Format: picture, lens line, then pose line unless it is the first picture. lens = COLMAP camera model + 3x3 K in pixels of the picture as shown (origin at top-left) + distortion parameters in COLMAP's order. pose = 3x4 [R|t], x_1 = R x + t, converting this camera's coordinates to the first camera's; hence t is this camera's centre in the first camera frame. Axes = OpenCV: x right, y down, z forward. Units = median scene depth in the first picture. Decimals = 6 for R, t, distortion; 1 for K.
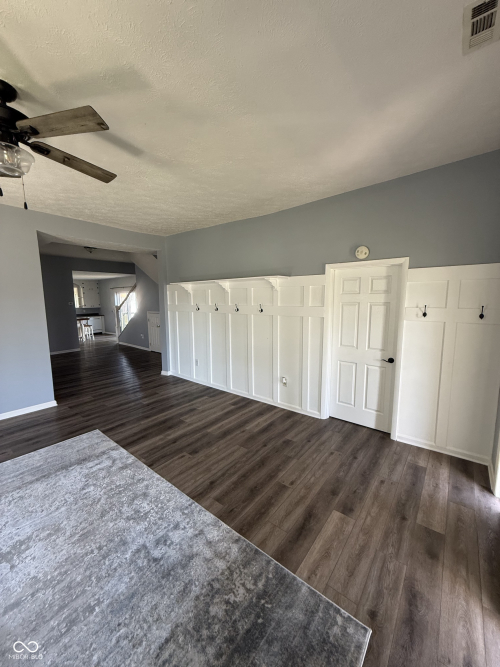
lens RADIAL K [[264.6, 0, 246.5], [0, 264.6, 333.8], [0, 0, 1]] dist [-0.000192, -0.000015]
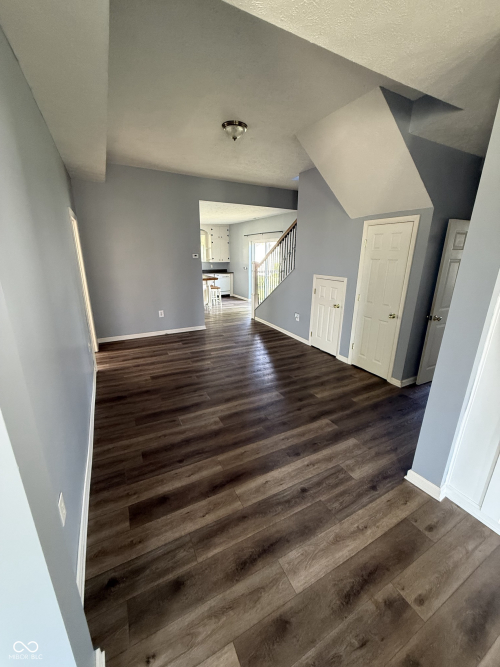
lens RADIAL K [[264.6, 0, 250.6], [0, 264.6, 331.6], [0, 0, 1]] dist [-0.000192, -0.000015]
pose [[0.921052, 0.130230, -0.367020, -0.223925], [-0.071674, 0.983018, 0.168935, -0.042002], [0.382788, -0.129292, 0.914744, 0.350328]]
